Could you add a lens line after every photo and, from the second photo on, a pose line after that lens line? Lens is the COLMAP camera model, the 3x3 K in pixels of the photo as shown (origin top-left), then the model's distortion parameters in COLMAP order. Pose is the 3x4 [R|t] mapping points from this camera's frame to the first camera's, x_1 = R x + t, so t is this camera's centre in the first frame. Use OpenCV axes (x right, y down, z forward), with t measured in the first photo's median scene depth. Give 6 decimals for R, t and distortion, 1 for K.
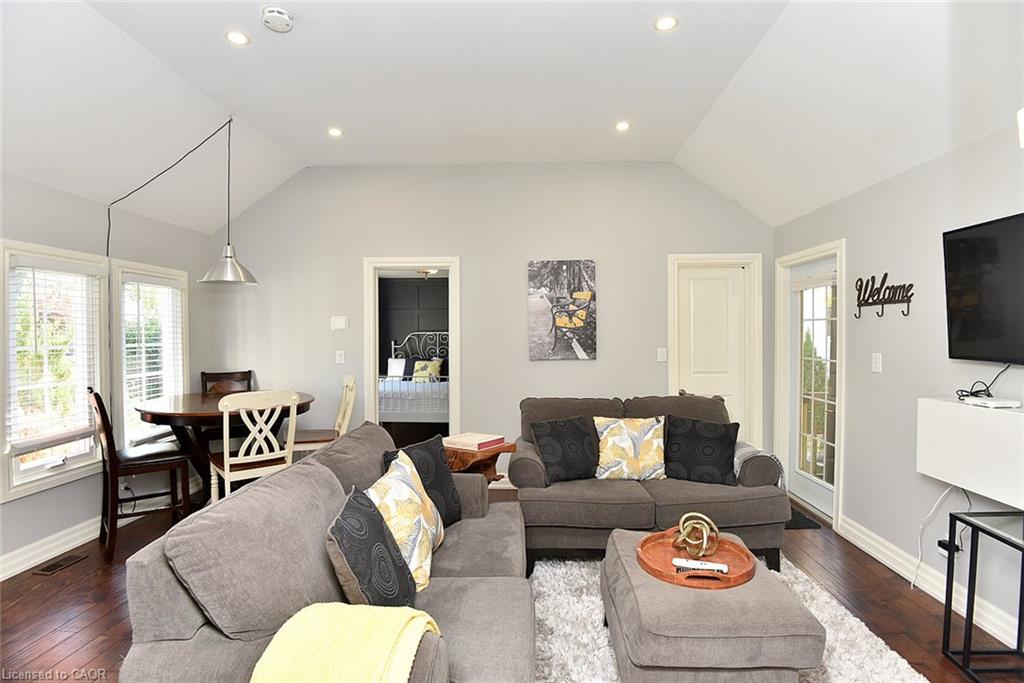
lens RADIAL K [[489.2, 0, 517.1], [0, 489.2, 335.4], [0, 0, 1]] dist [-0.016144, -0.017267]
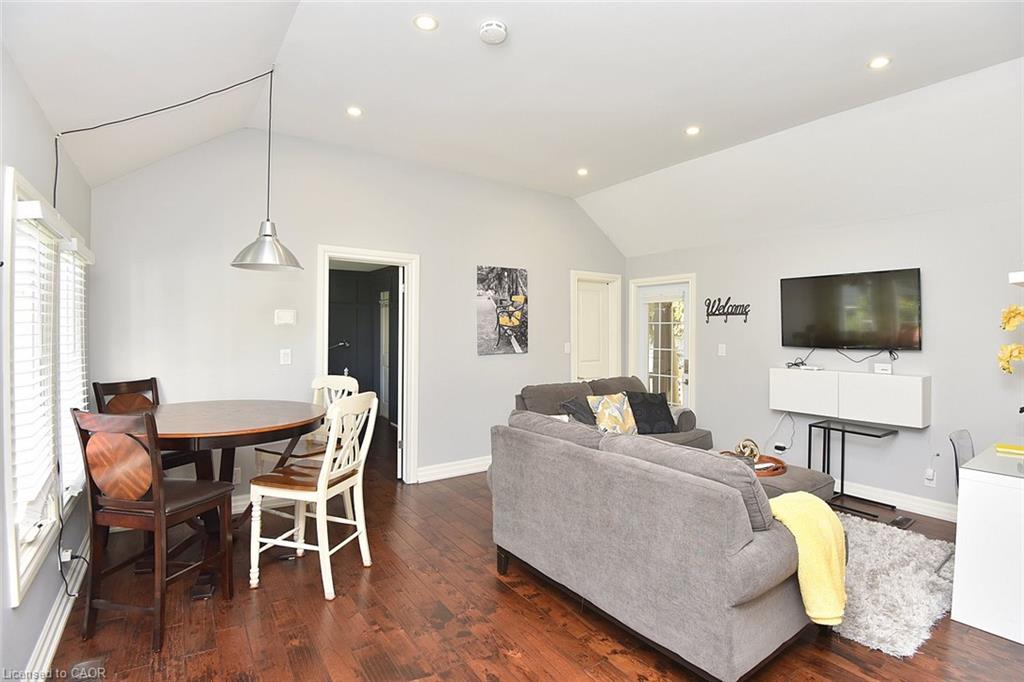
lens RADIAL K [[483.6, 0, 528.4], [0, 483.6, 329.9], [0, 0, 1]] dist [-0.011427, -0.026022]
pose [[0.785919, 0.007590, 0.618283, -0.592947], [-0.004623, 0.999969, -0.006398, 0.000617], [-0.618312, 0.002170, 0.785930, 0.072313]]
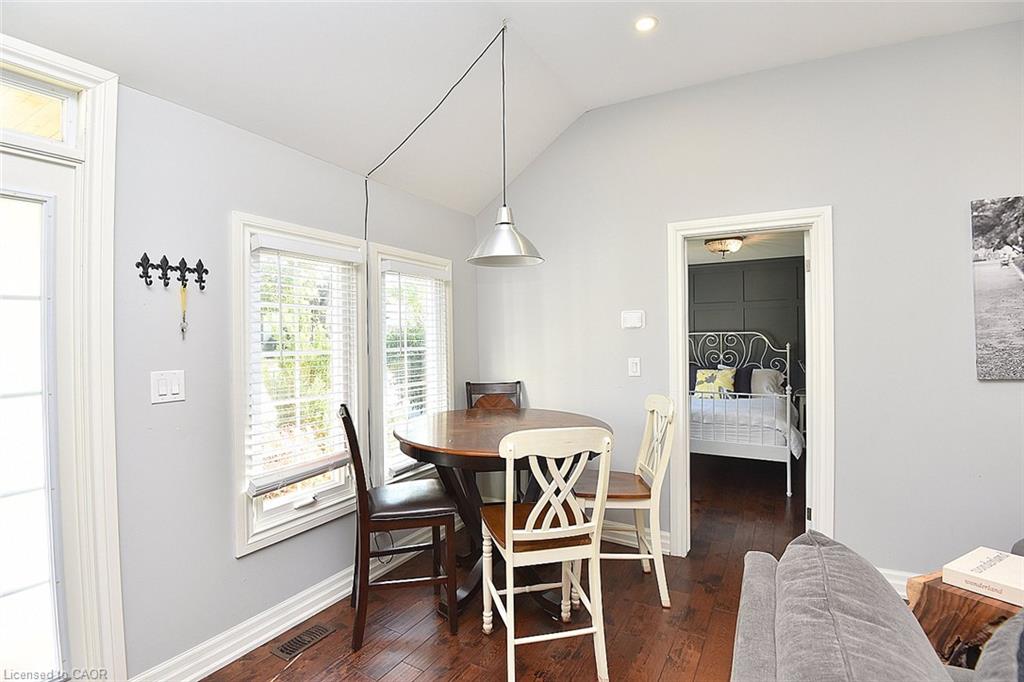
lens RADIAL K [[489.2, 0, 517.1], [0, 489.2, 334.9], [0, 0, 1]] dist [-0.016144, -0.017267]
pose [[0.898094, -0.006733, -0.439752, -0.217399], [0.004389, 0.999970, -0.006346, 0.001527], [0.439781, 0.003769, 0.898097, 0.304690]]
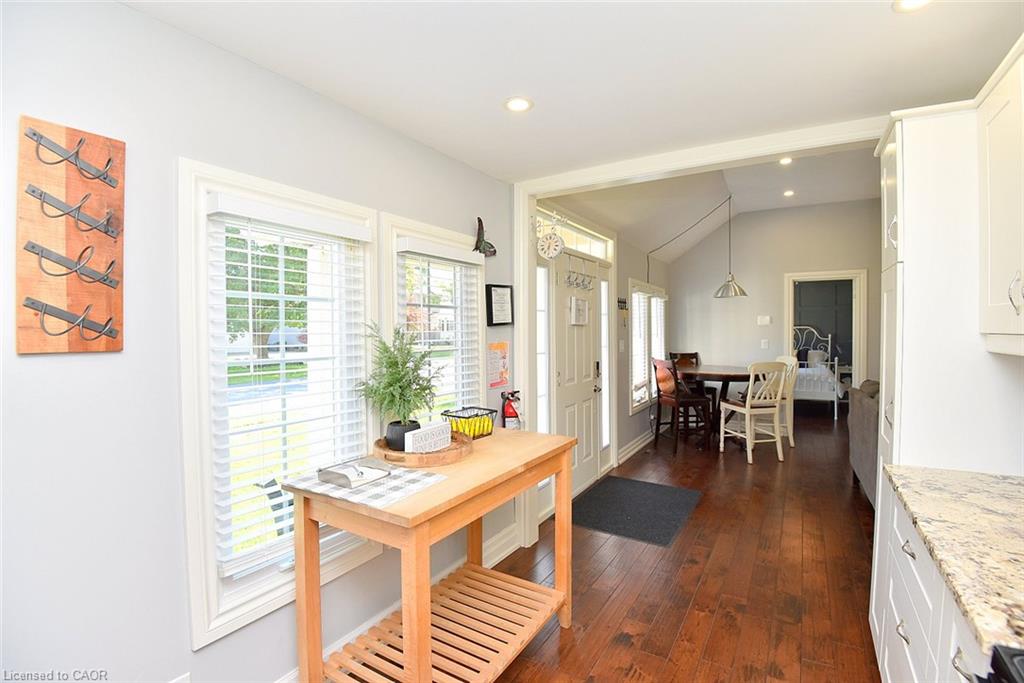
lens RADIAL K [[477.9, 0, 515.3], [0, 477.9, 338.8], [0, 0, 1]] dist [-0.012757, -0.024587]
pose [[0.883849, 0.006802, -0.467722, -0.383542], [0.000582, 0.999878, 0.015641, 0.007346], [0.467771, -0.014096, 0.883737, -0.606622]]
